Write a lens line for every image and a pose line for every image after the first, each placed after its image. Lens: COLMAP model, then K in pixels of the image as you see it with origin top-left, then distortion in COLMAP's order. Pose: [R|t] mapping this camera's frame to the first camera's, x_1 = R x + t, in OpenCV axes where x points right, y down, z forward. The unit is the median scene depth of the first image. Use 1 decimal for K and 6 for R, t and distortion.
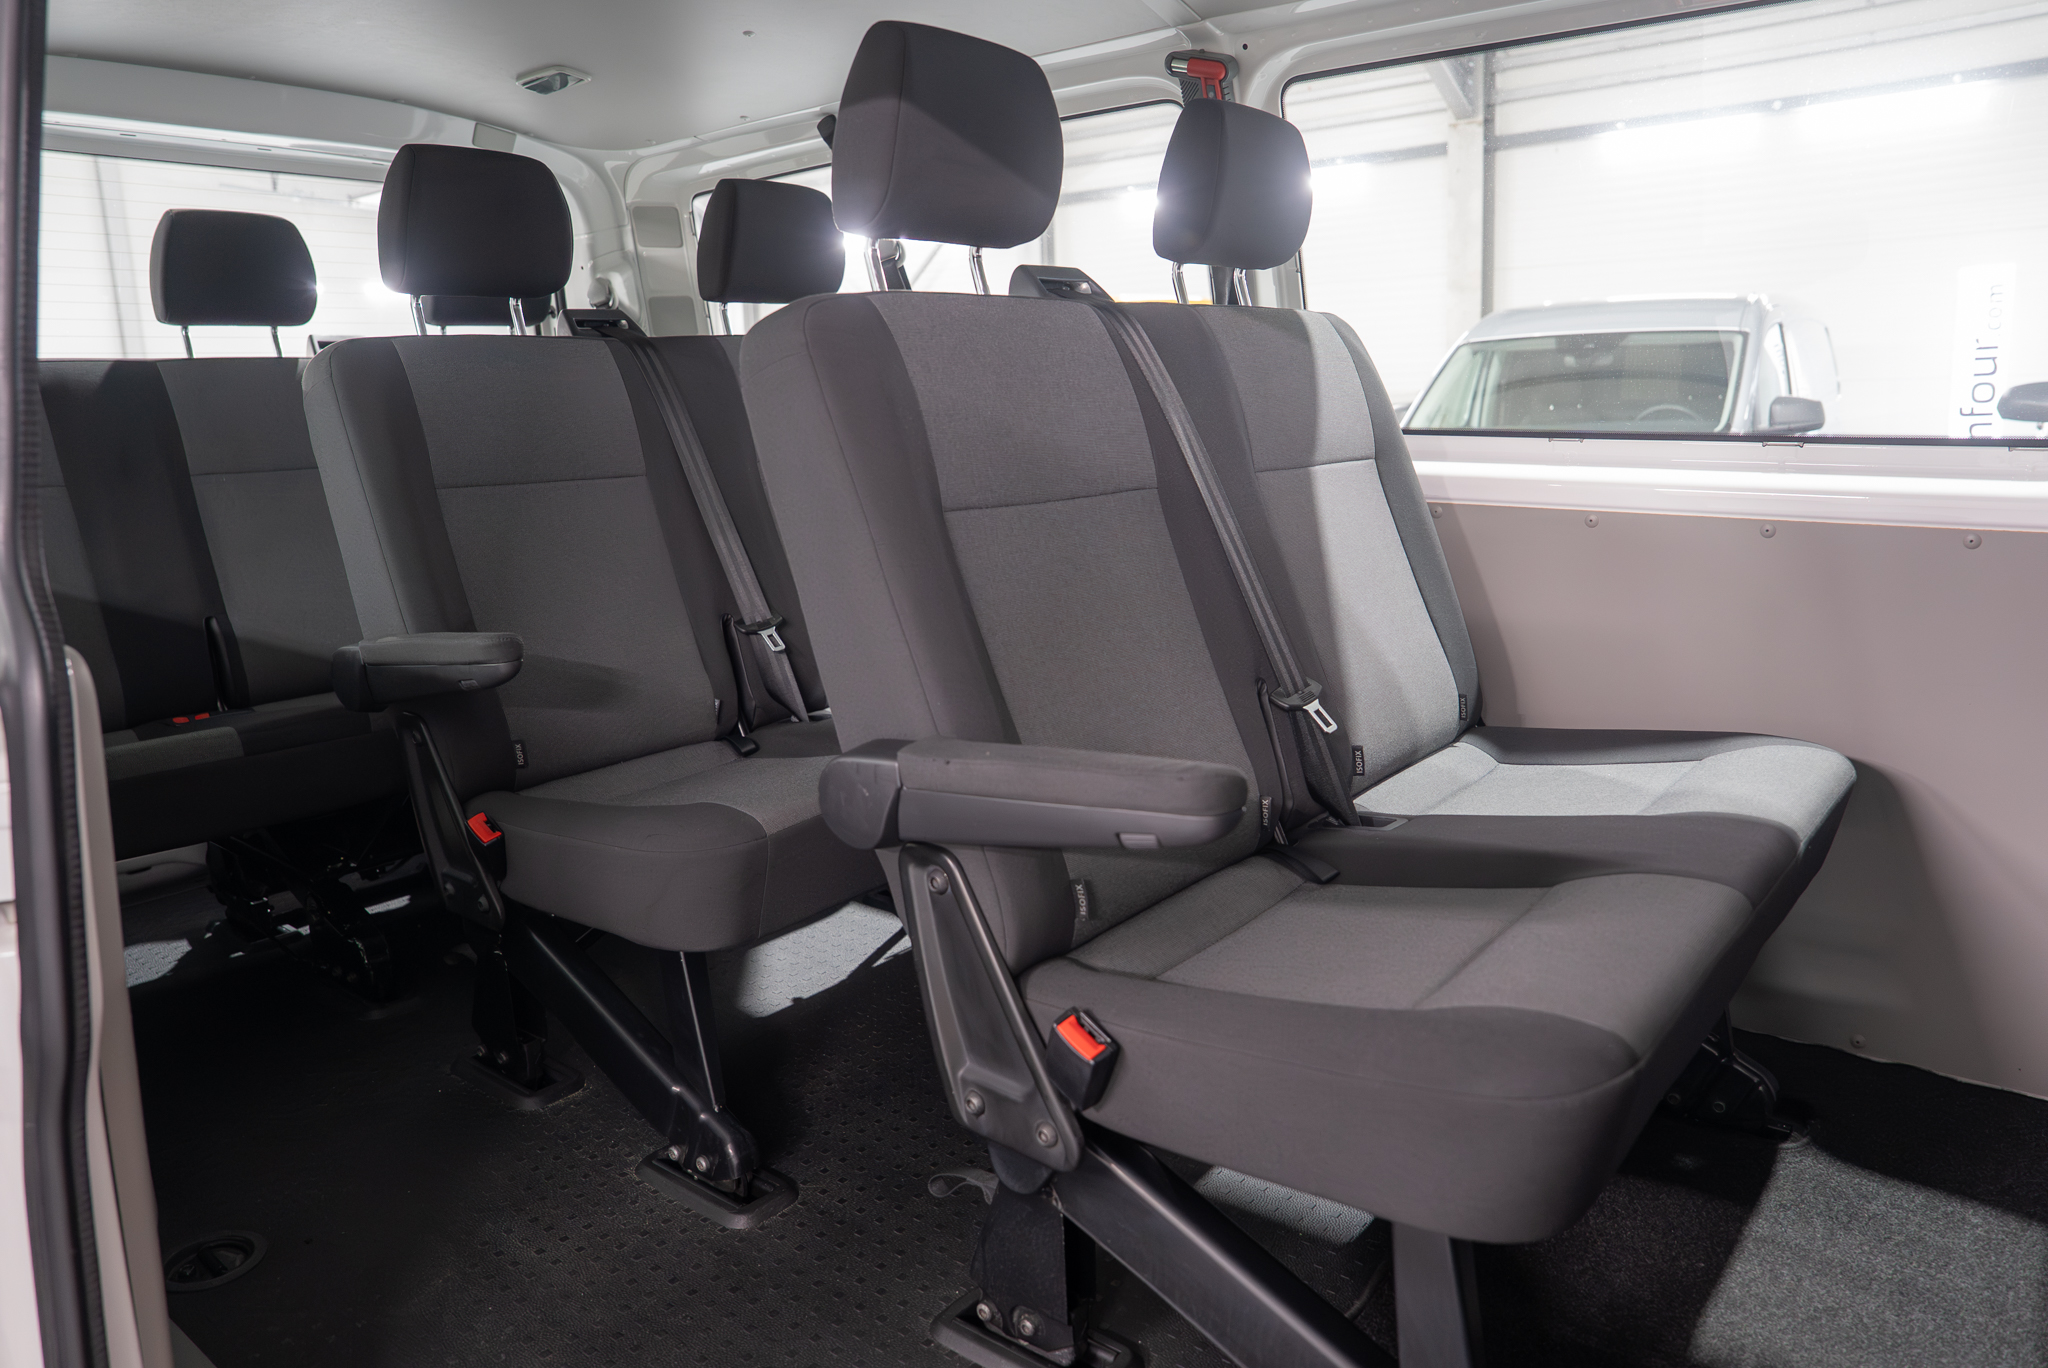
lens RADIAL K [[1409.2, 0, 1013.2], [0, 1409.2, 687.4], [0, 0, 1]] dist [-0.106570, 0.076419]
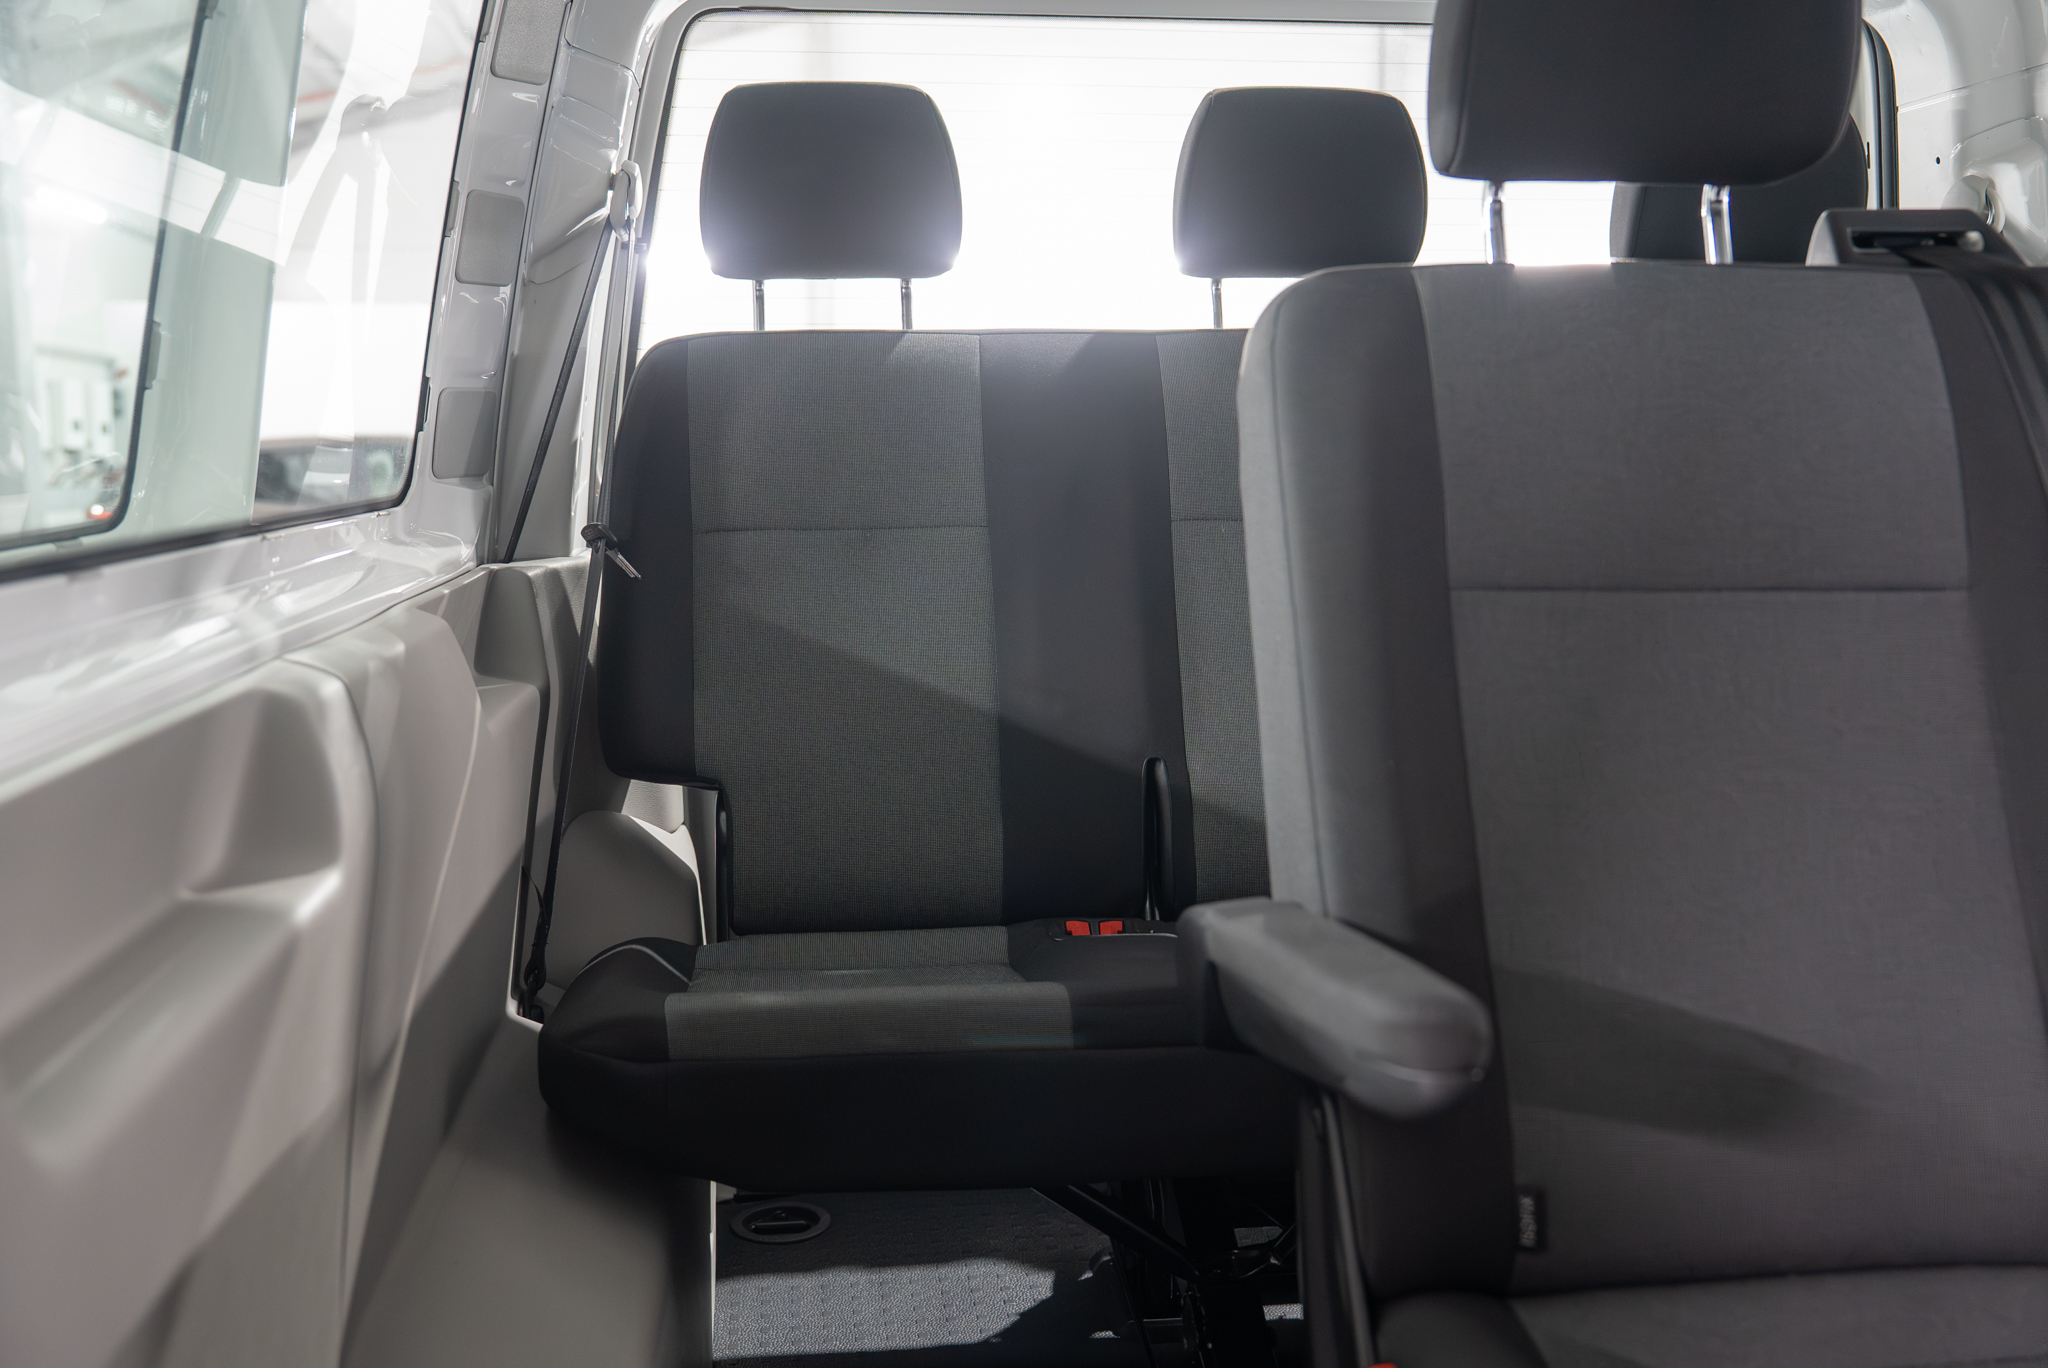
lens RADIAL K [[1925.2, 0, 1020.5], [0, 1925.2, 695.4], [0, 0, 1]] dist [-0.000621, 0.020893]
pose [[0.725477, 0.110759, -0.679276, -0.063014], [-0.153267, 0.988181, -0.002564, -0.065772], [0.670964, 0.105971, 0.733879, 0.336210]]
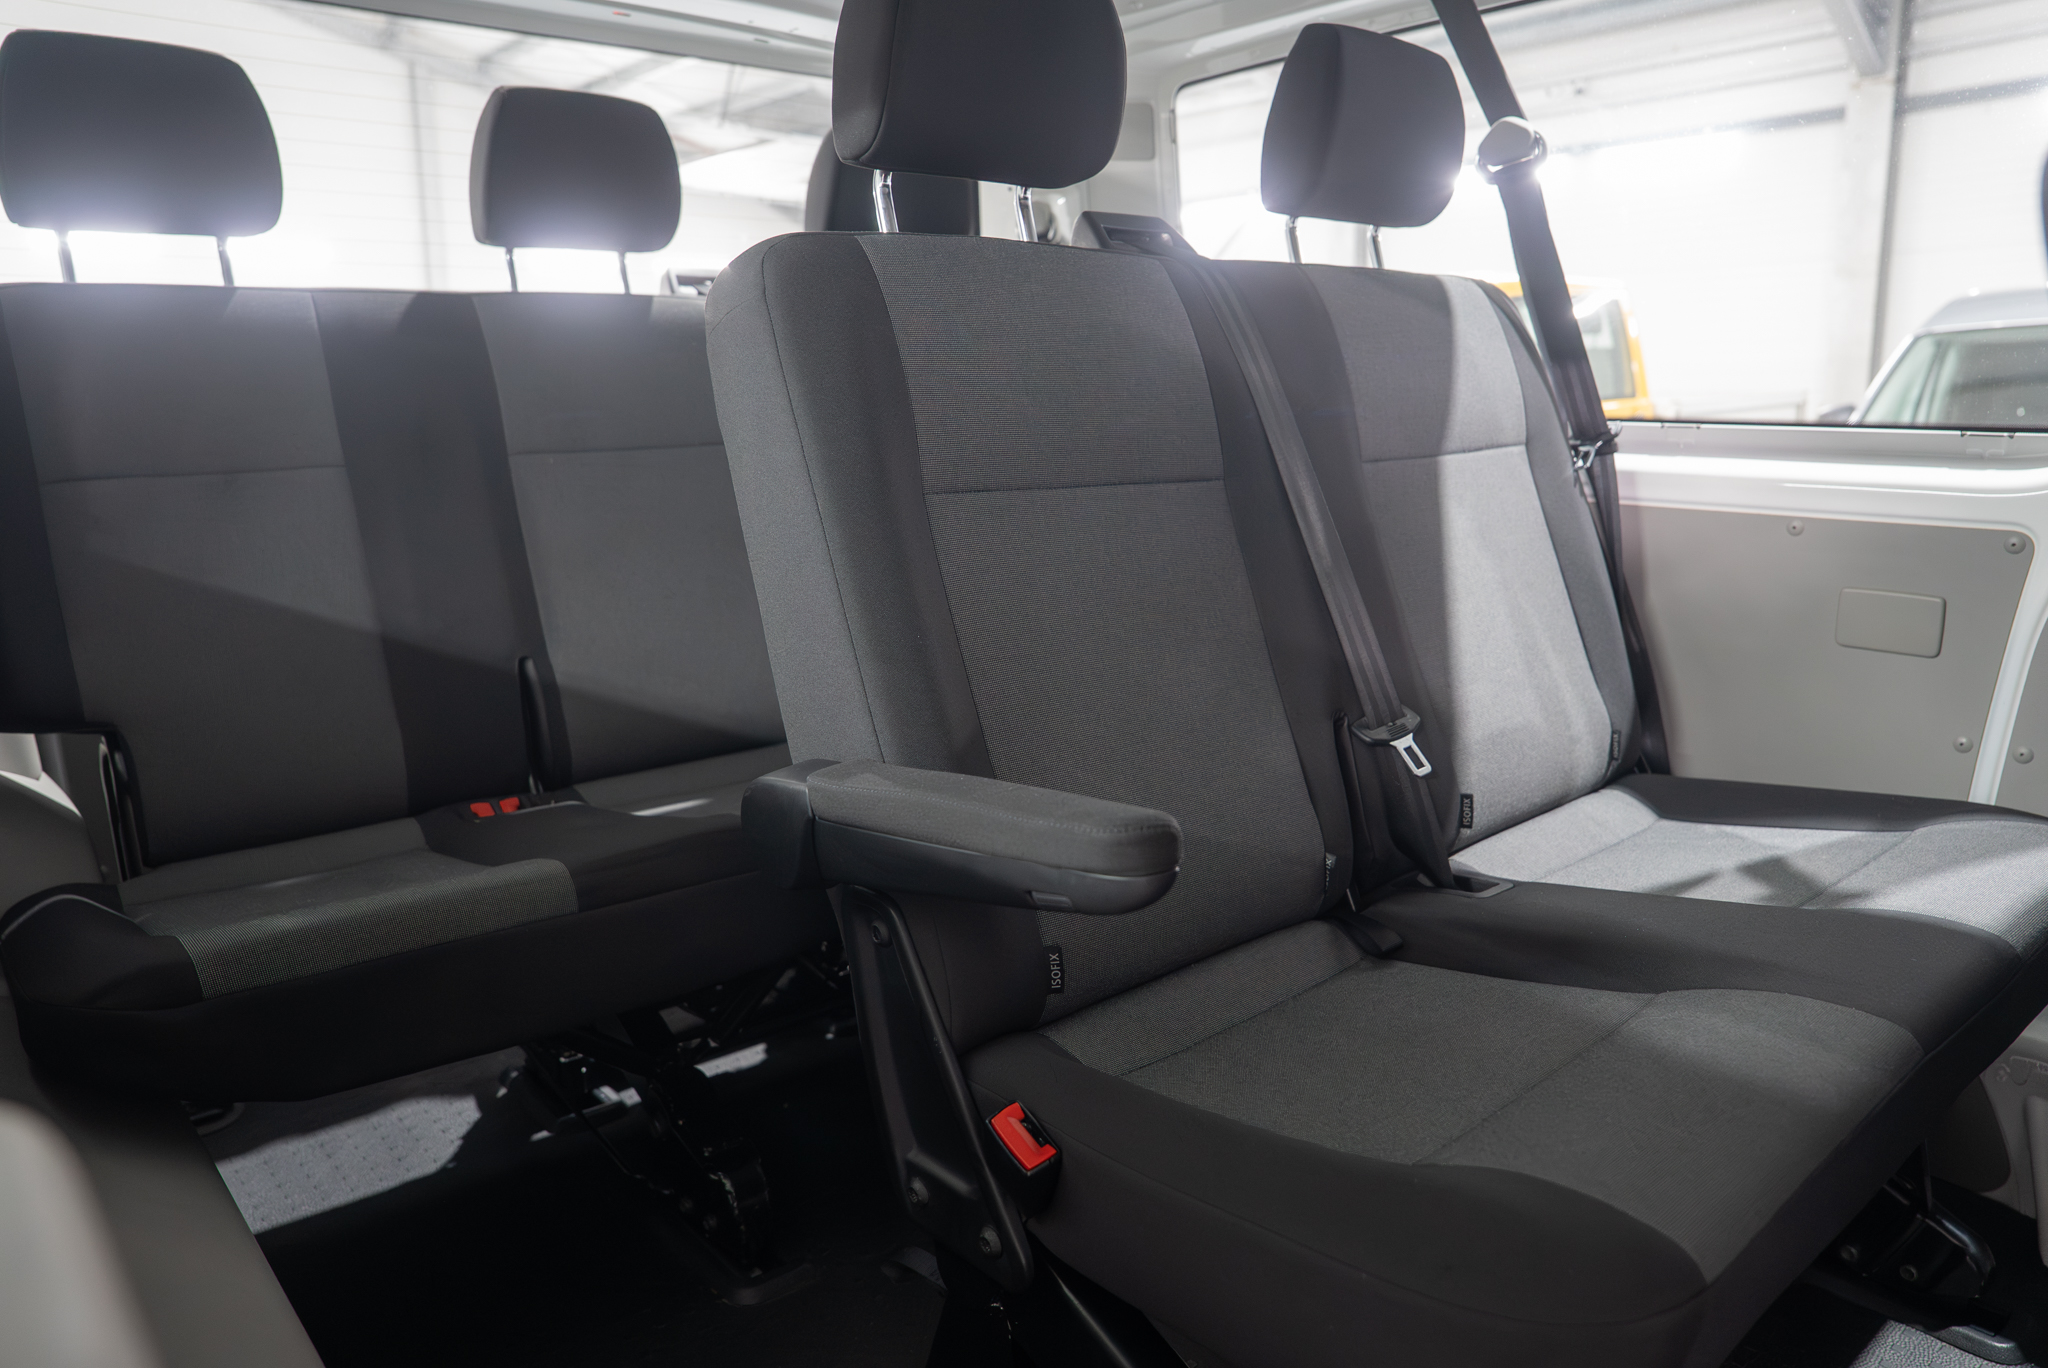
lens RADIAL K [[1409.2, 0, 1013.2], [0, 1409.2, 687.4], [0, 0, 1]] dist [-0.106570, 0.076419]
pose [[0.984533, 0.051832, -0.167357, -0.214705], [-0.050697, 0.998653, 0.011047, -0.055201], [0.167704, -0.002392, 0.985835, 0.330948]]
